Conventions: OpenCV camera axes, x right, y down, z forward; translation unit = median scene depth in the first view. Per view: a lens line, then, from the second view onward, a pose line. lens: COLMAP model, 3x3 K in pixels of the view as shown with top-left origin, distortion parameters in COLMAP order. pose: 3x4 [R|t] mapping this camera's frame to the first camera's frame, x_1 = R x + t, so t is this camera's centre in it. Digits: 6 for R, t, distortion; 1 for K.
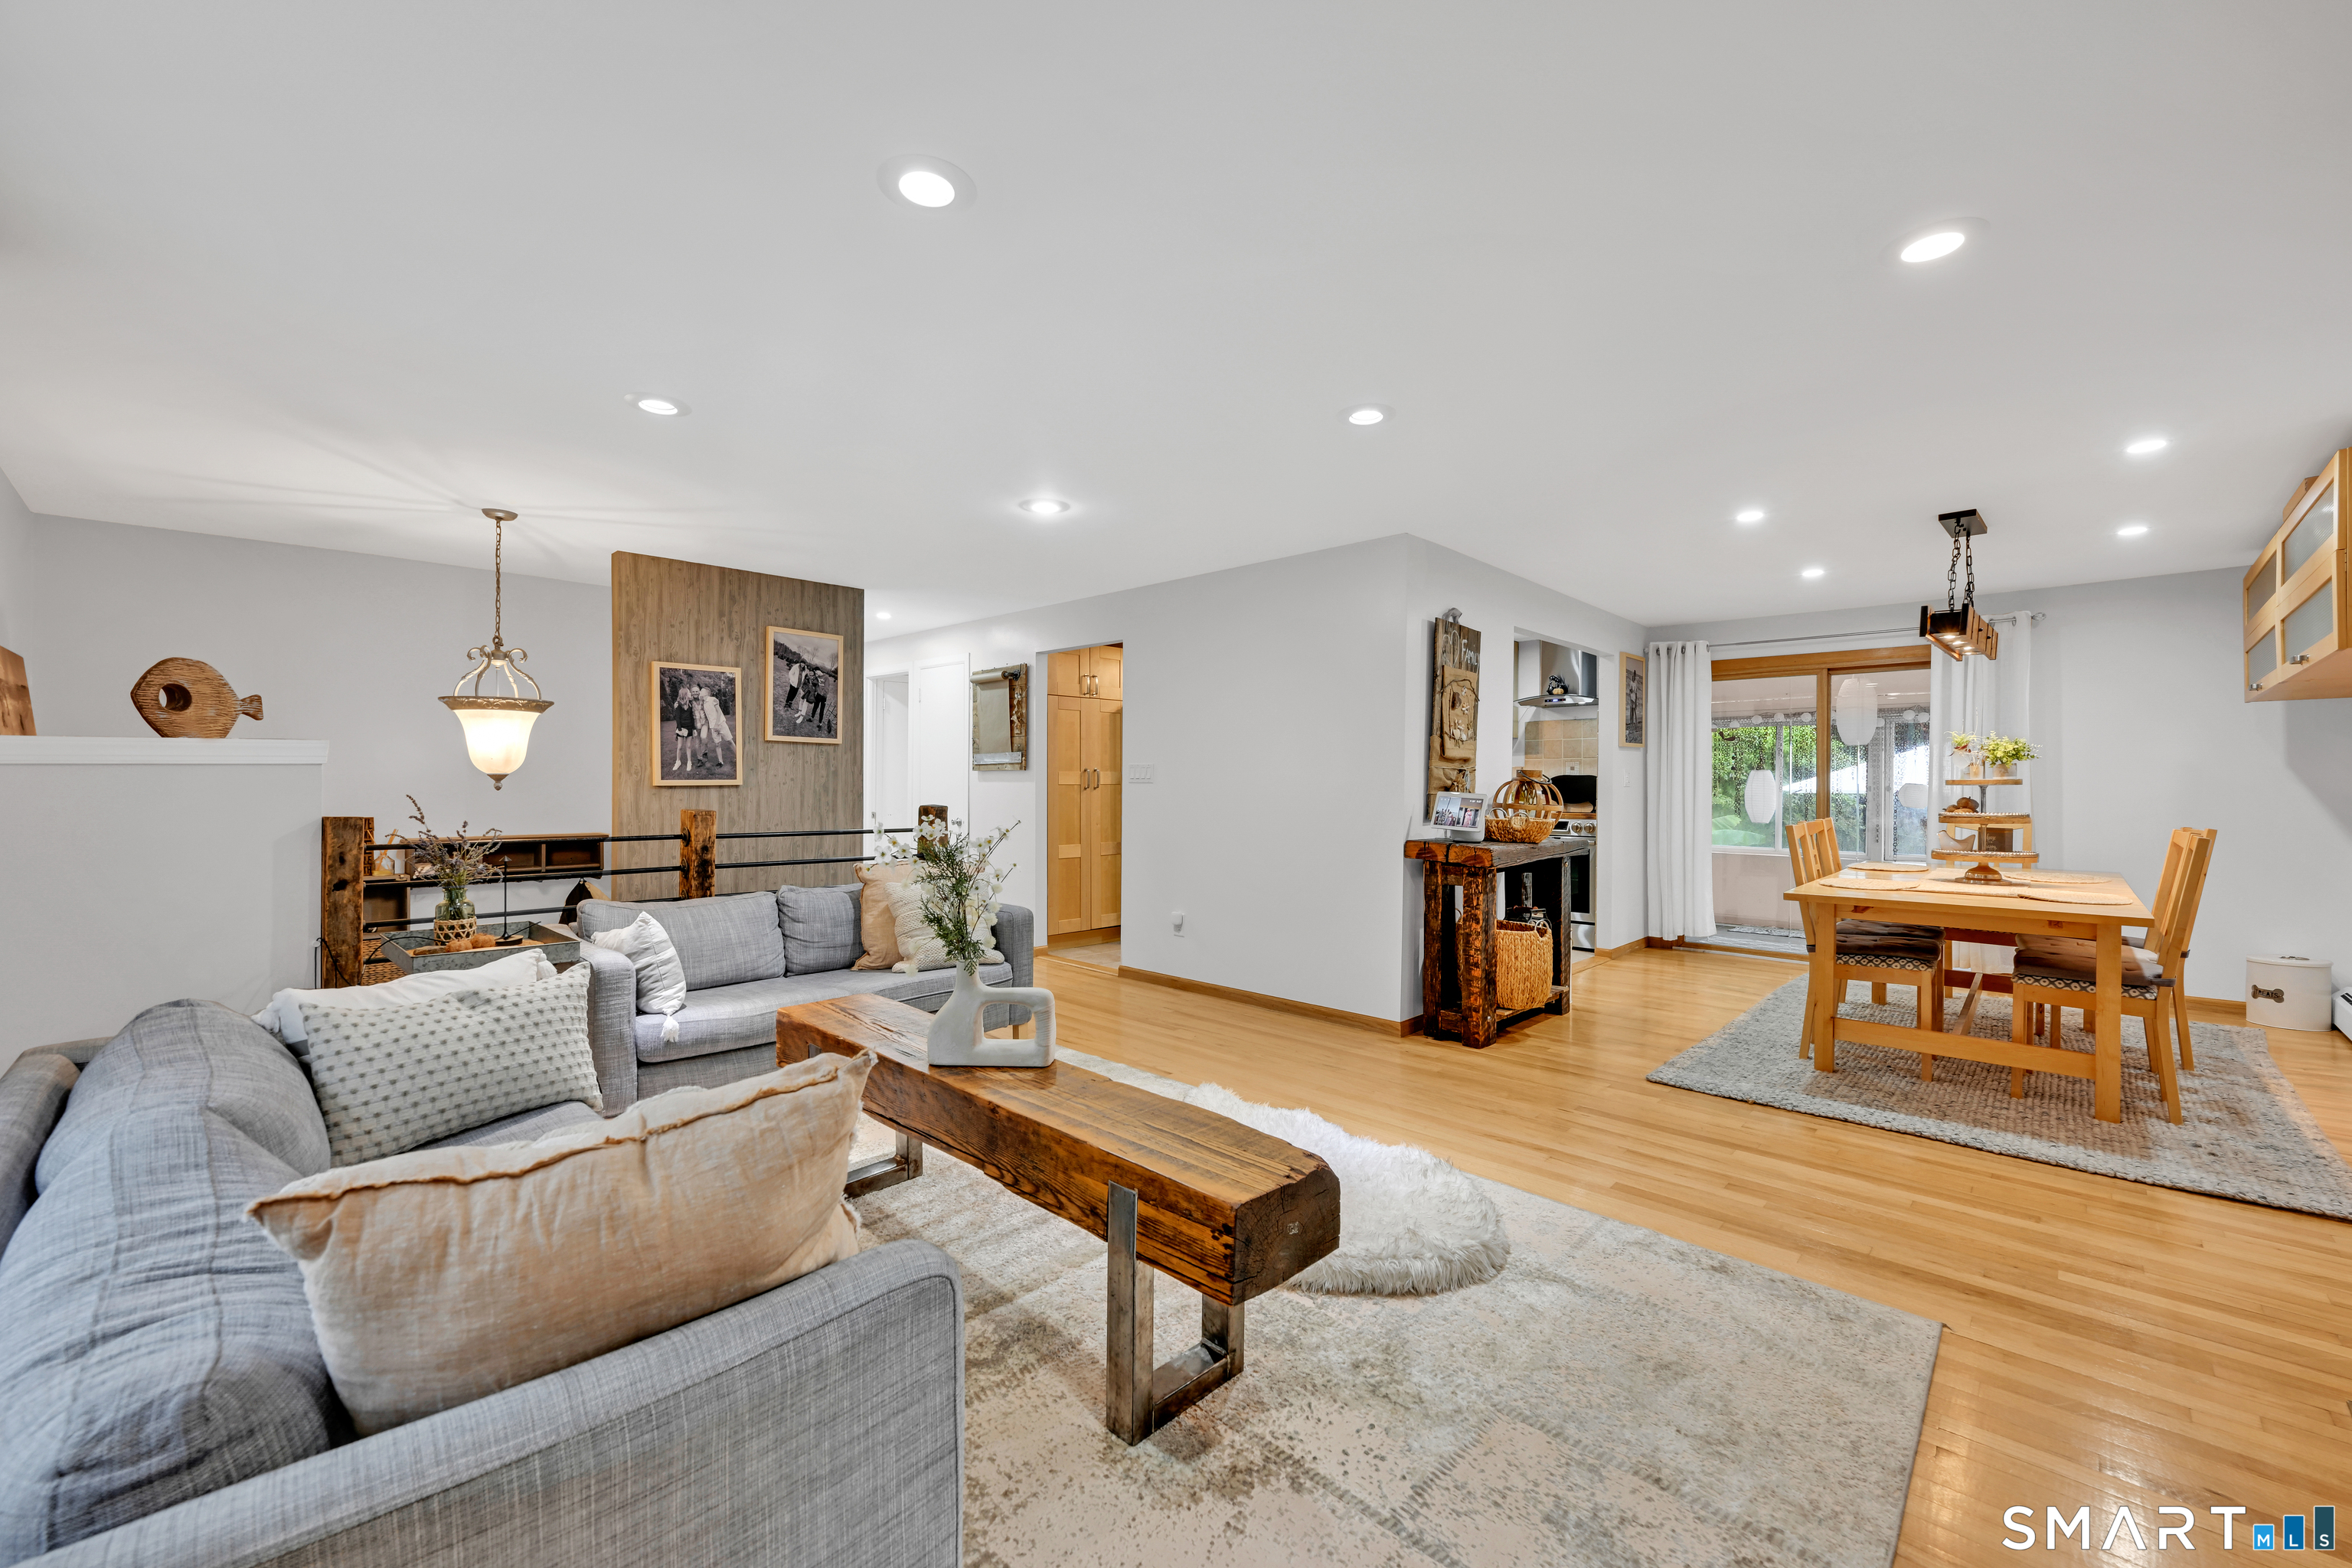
lens RADIAL K [[936.9, 0, 1186.6], [0, 936.9, 792.9], [0, 0, 1]] dist [0.000374, 0.000102]
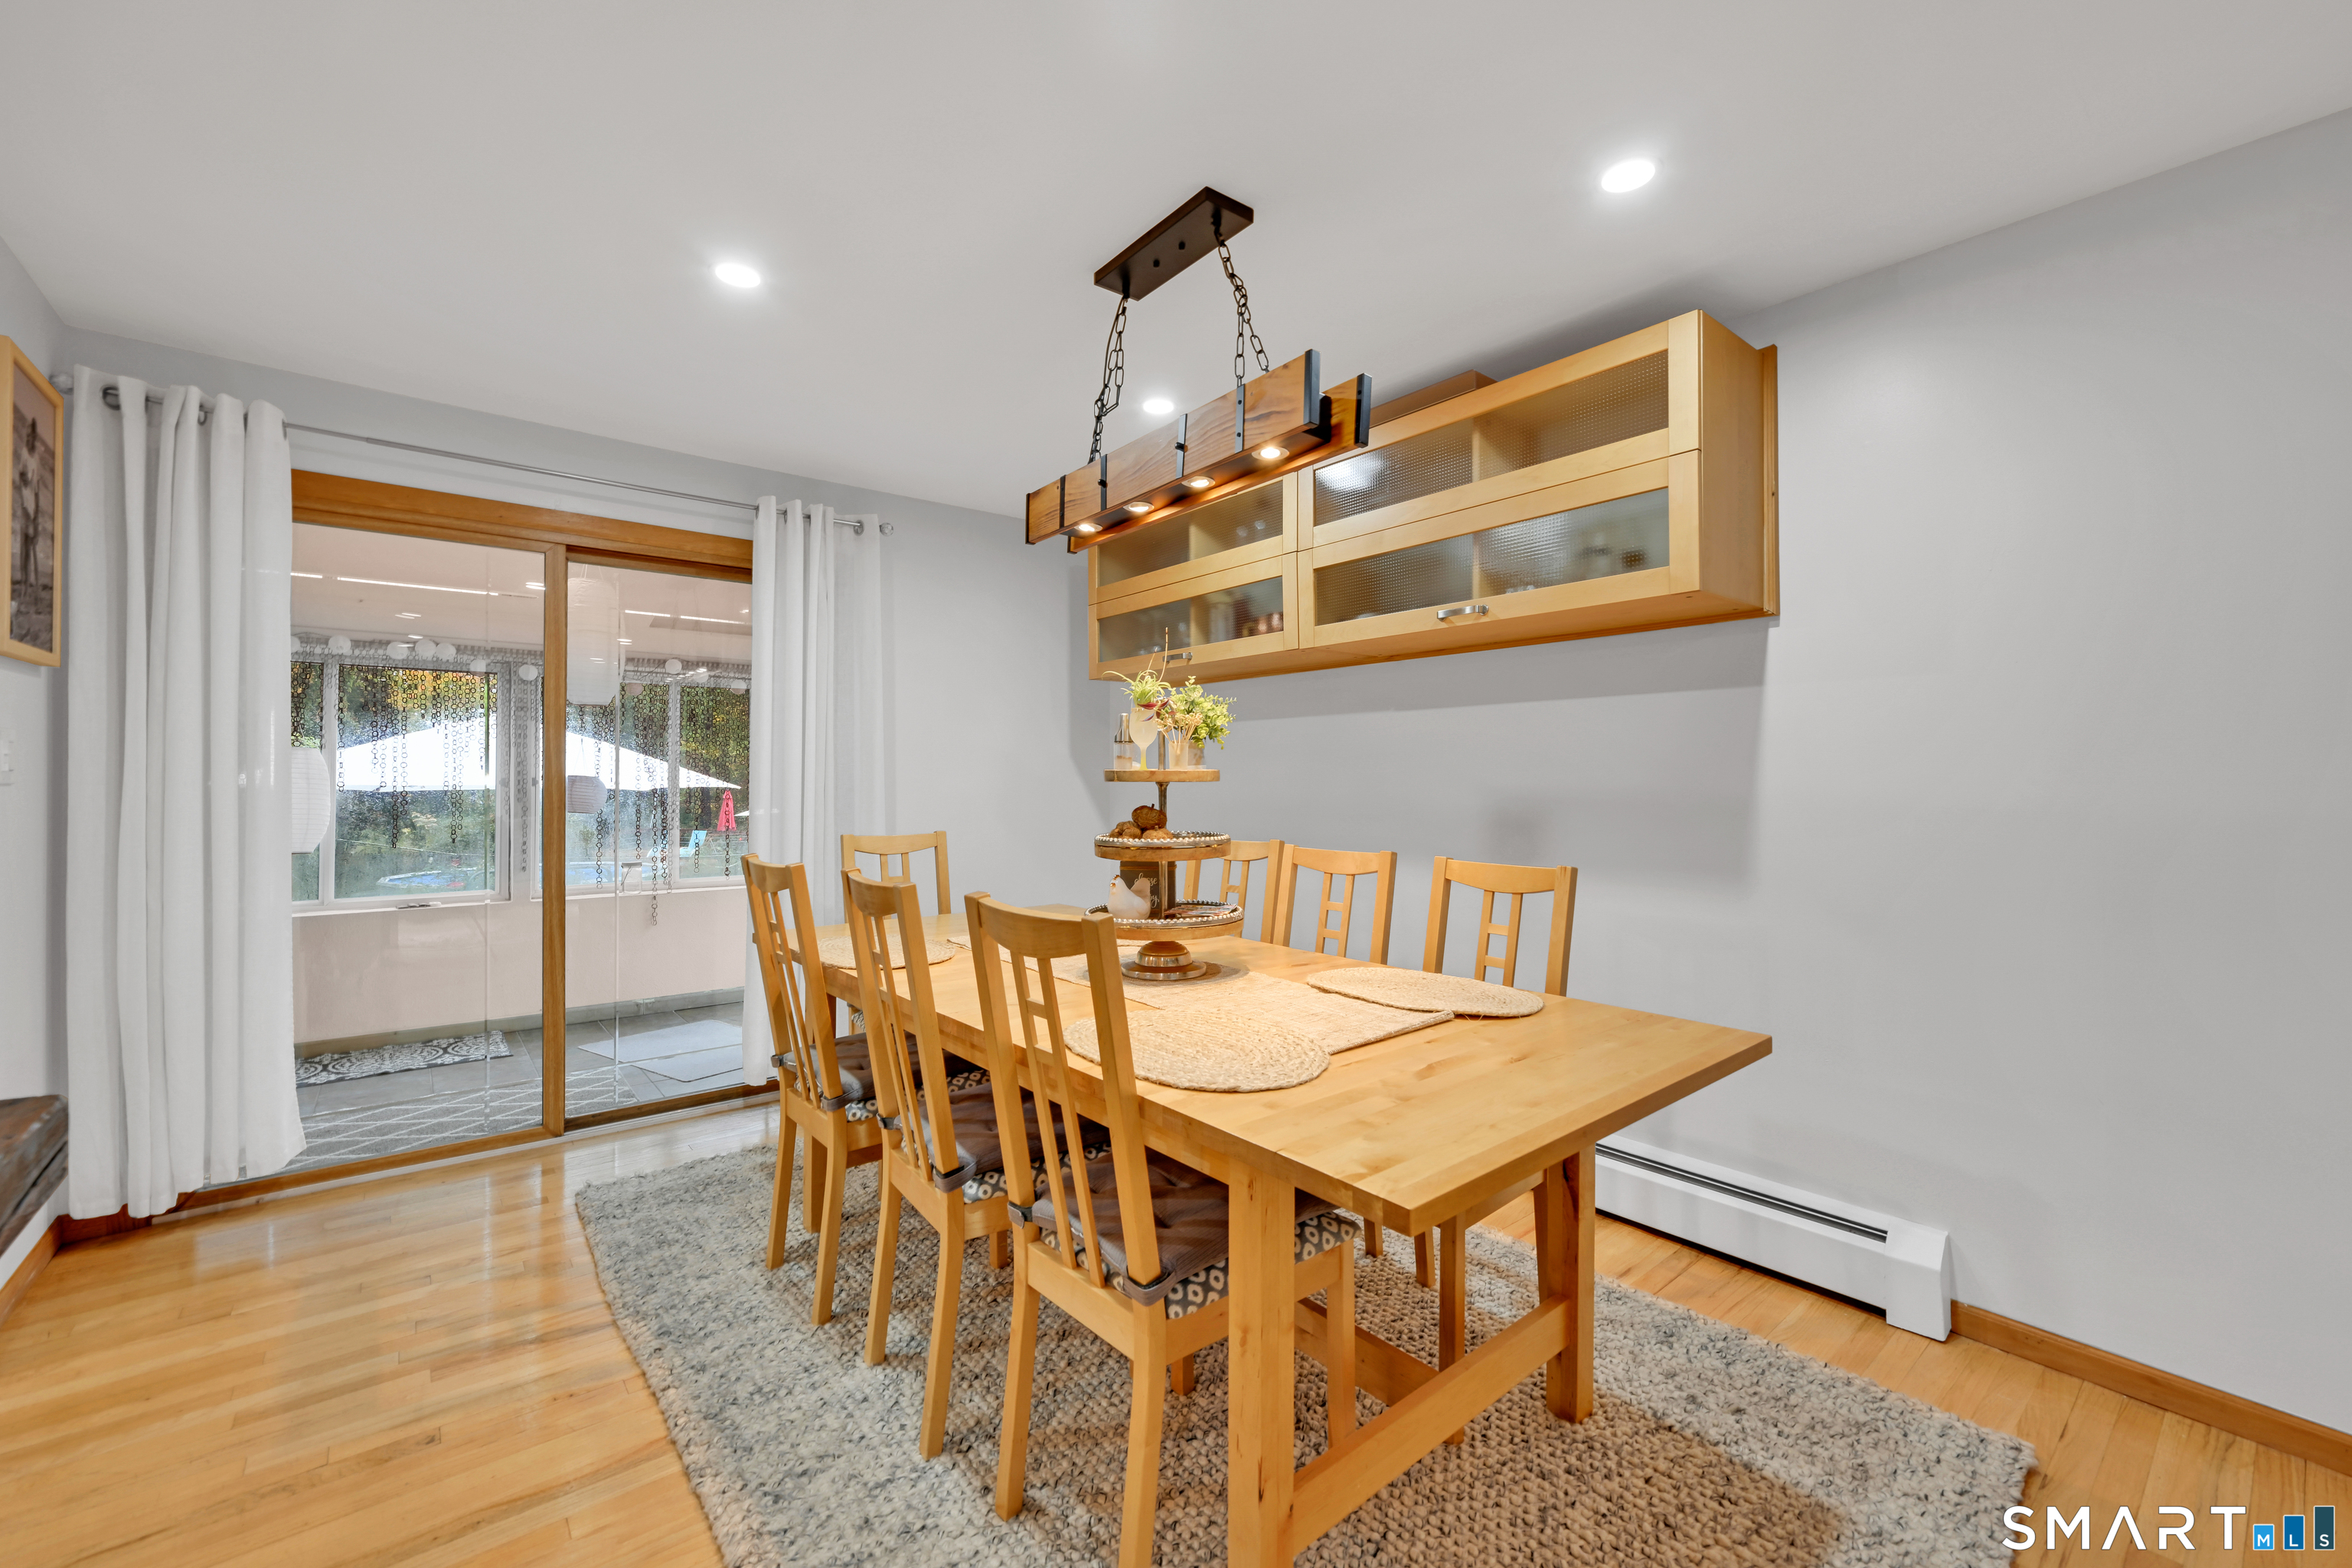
lens RADIAL K [[936.9, 0, 1186.6], [0, 936.9, 792.9], [0, 0, 1]] dist [0.000374, 0.000102]
pose [[0.136492, -0.021647, 0.990405, 0.217097], [0.010625, 0.999736, 0.020387, -0.007262], [-0.990584, 0.007741, 0.136686, 0.575742]]
